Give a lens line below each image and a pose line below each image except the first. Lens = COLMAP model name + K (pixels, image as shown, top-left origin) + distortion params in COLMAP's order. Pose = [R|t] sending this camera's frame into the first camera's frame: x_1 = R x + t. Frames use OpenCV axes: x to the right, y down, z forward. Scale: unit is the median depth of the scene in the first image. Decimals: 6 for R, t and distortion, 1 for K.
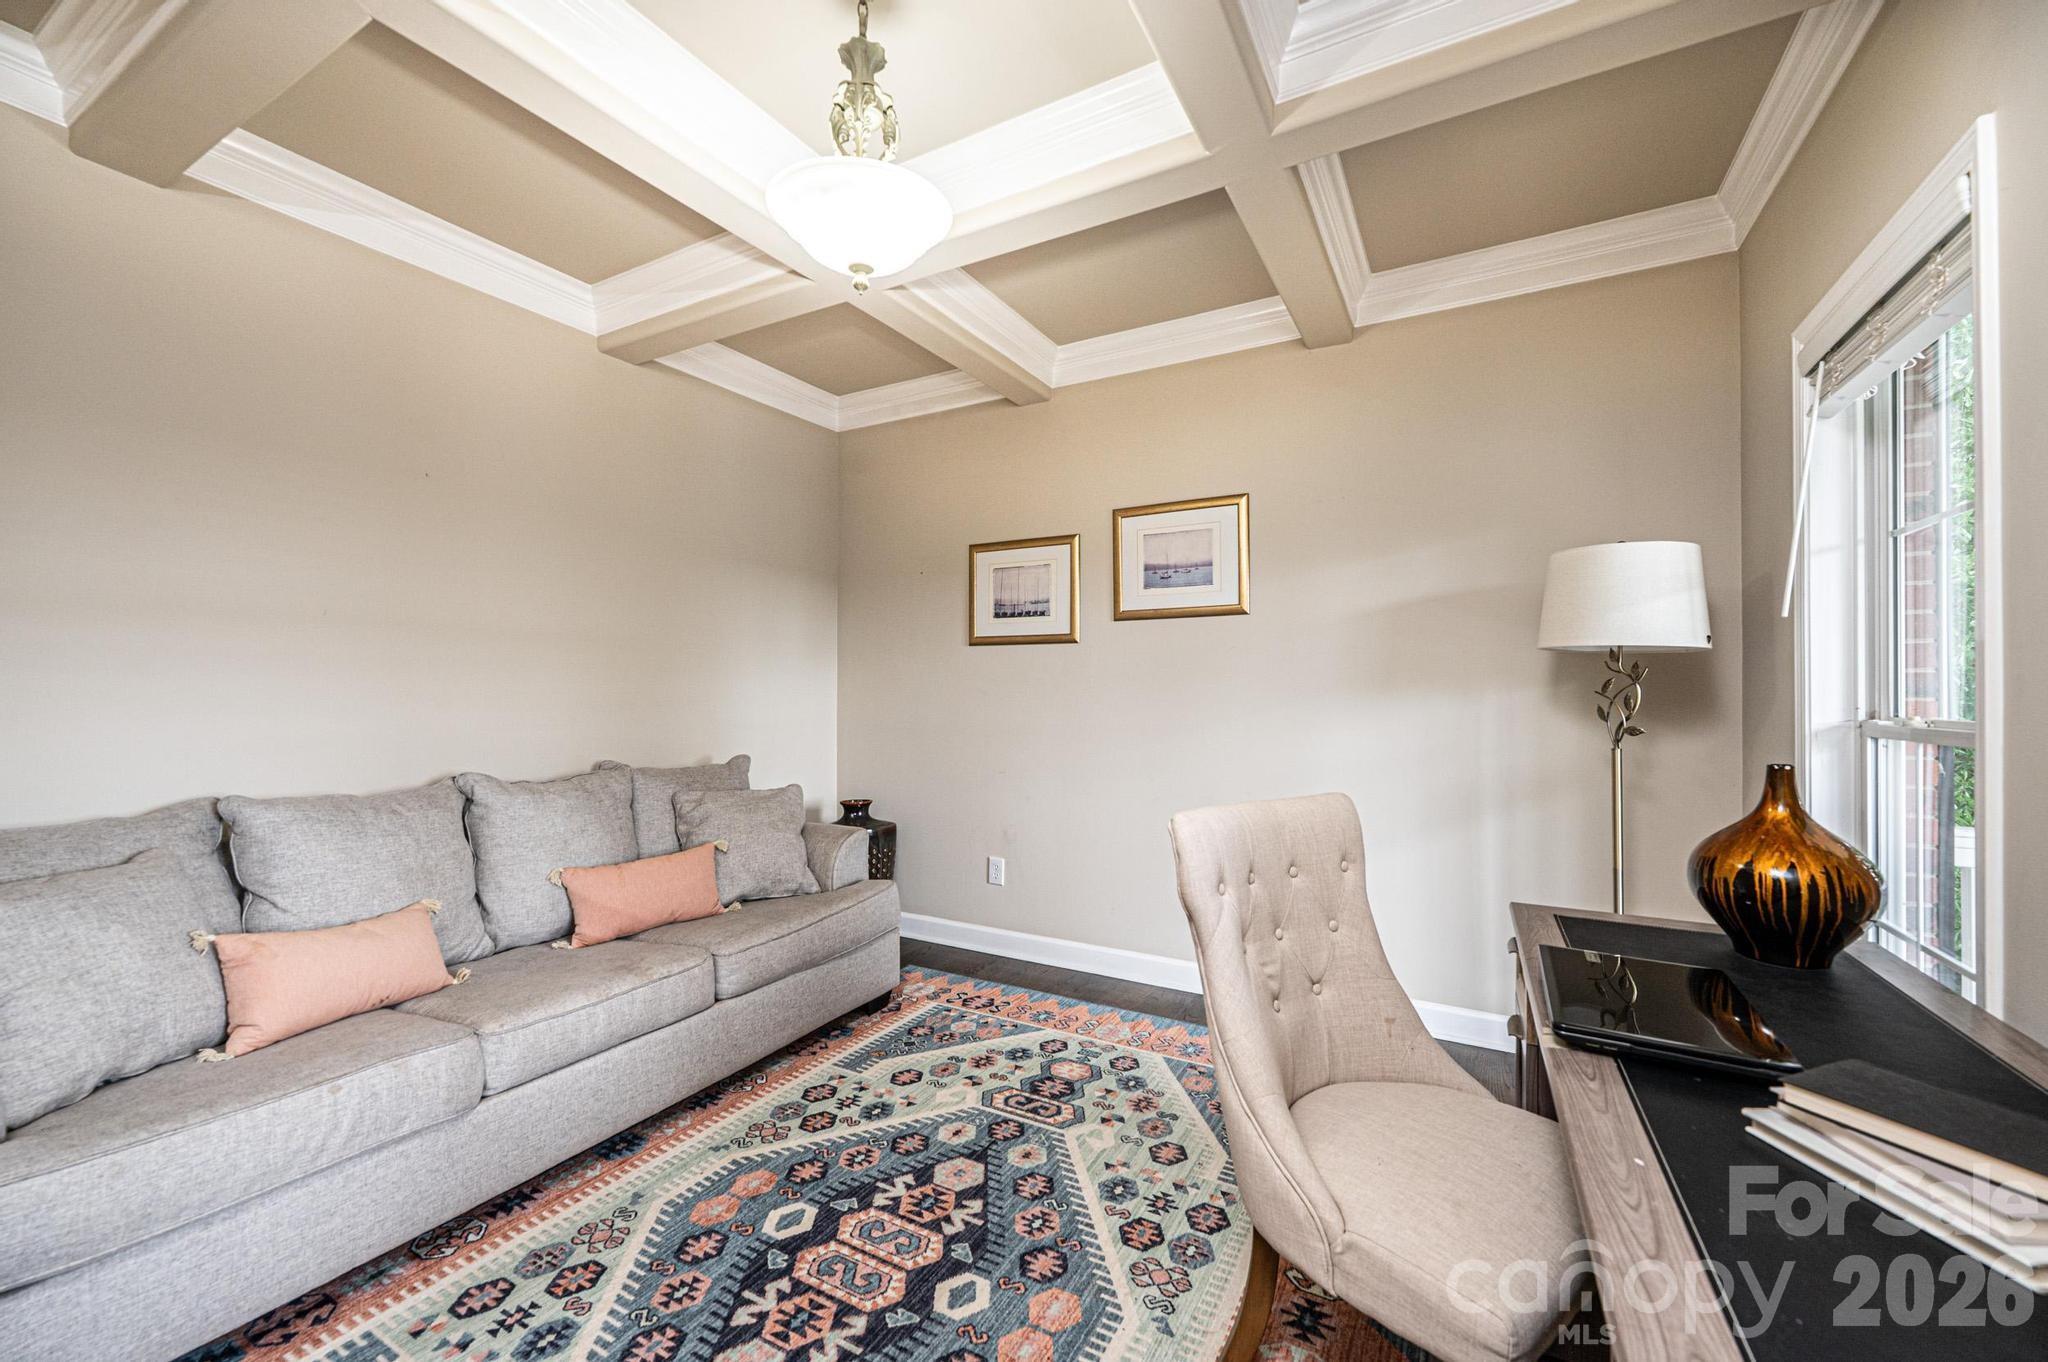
lens RADIAL K [[814.5, 0, 1024.6], [0, 814.5, 683.4], [0, 0, 1]] dist [-0.000027, -0.000164]
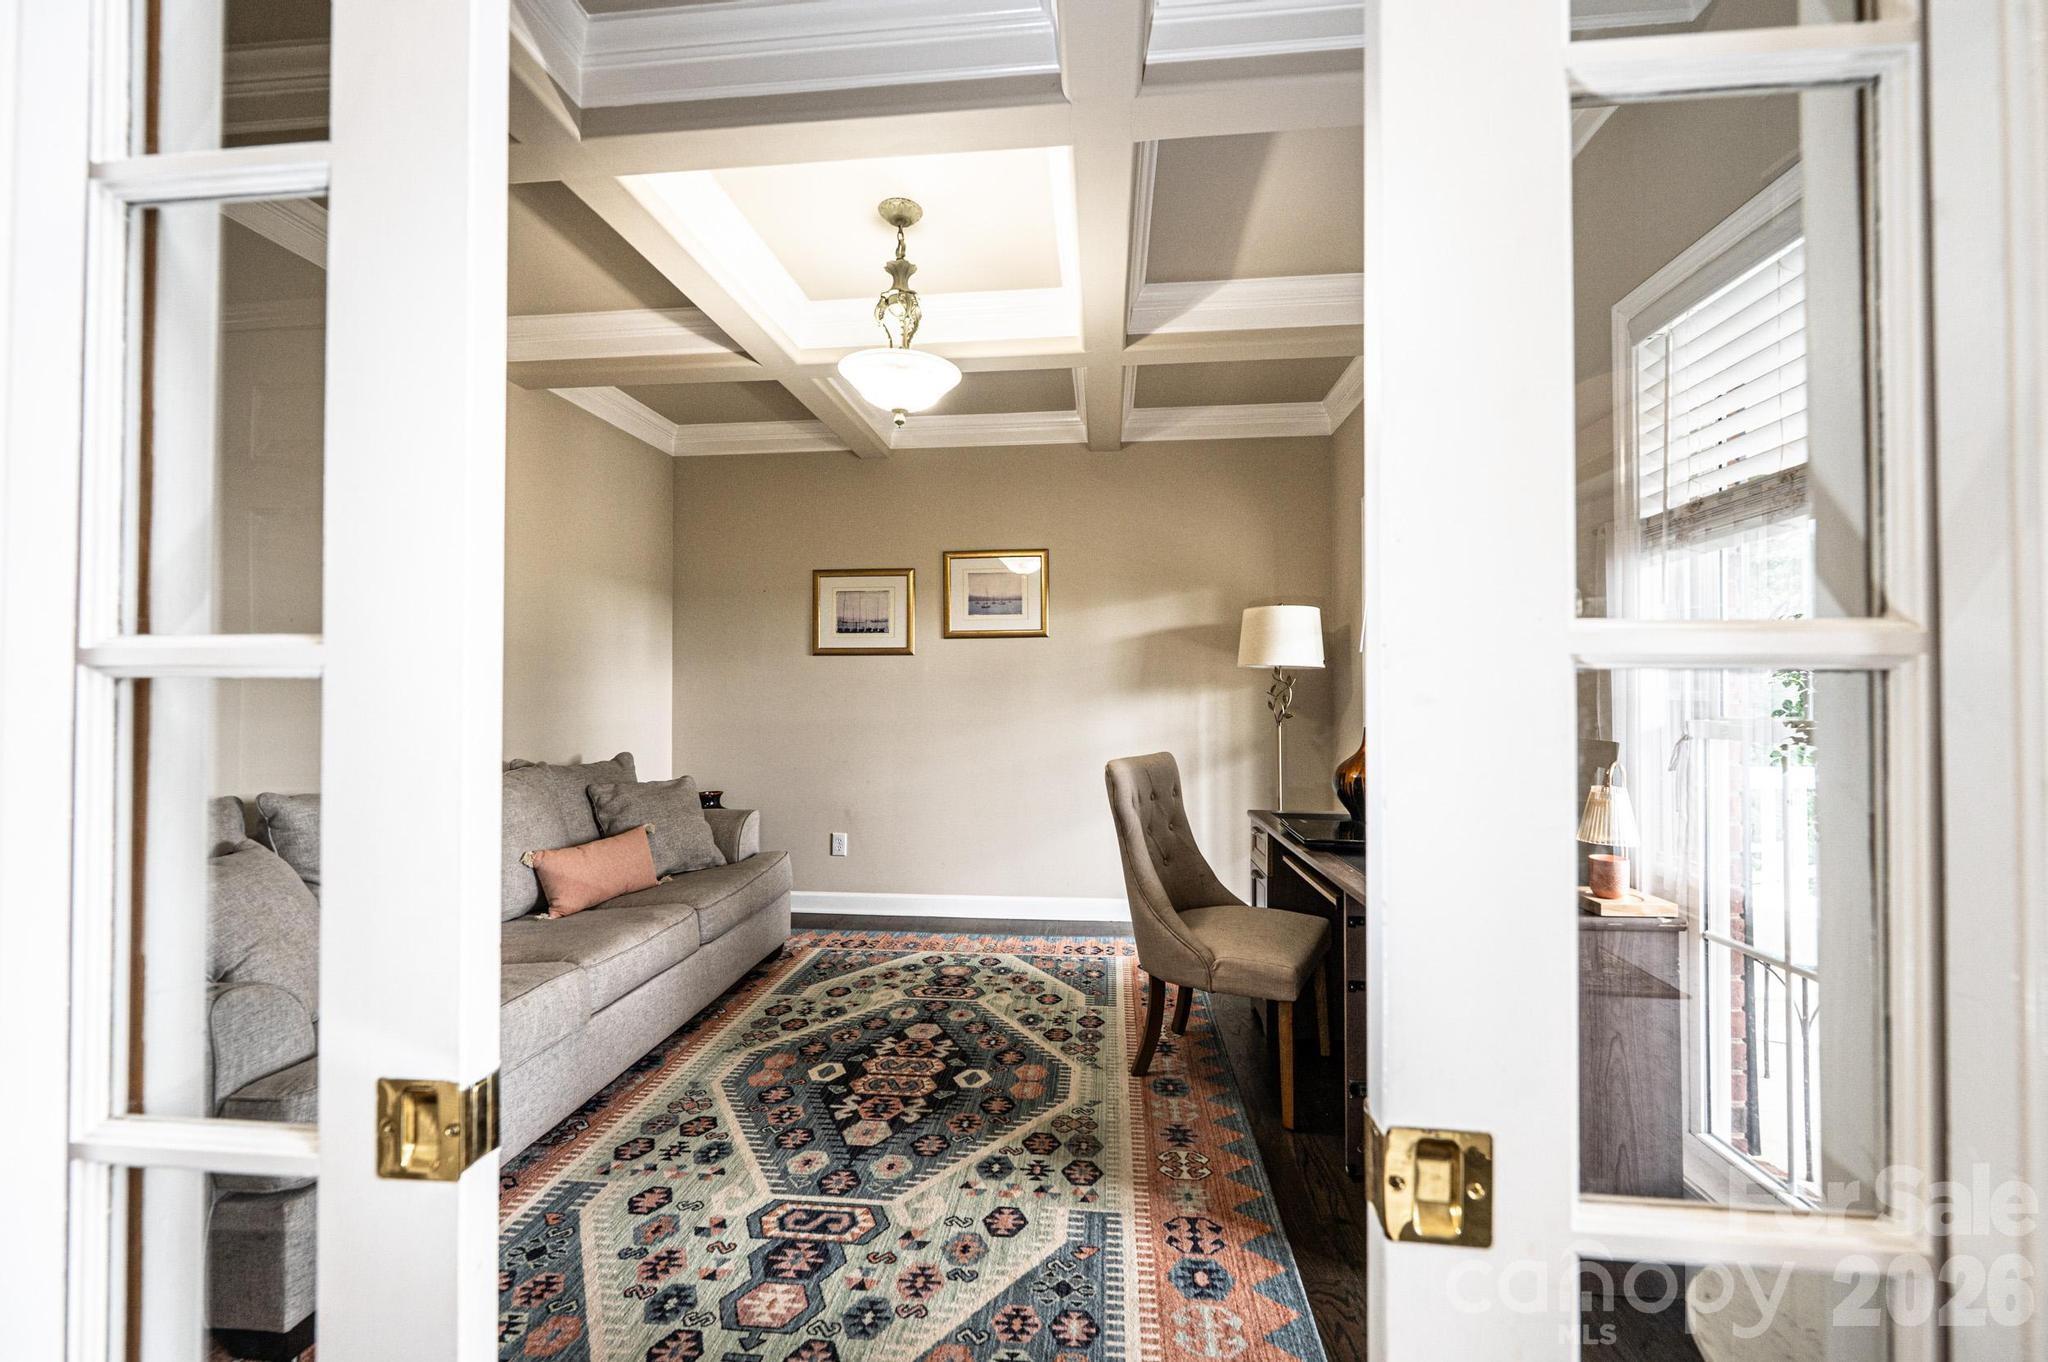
lens RADIAL K [[814.5, 0, 1026.3], [0, 814.5, 683.6], [0, 0, 1]] dist [-0.000027, -0.000164]
pose [[0.915996, 0.002131, 0.401182, -0.381816], [-0.000679, 0.999993, -0.003762, -0.001908], [-0.401187, 0.003174, 0.915991, -0.299549]]
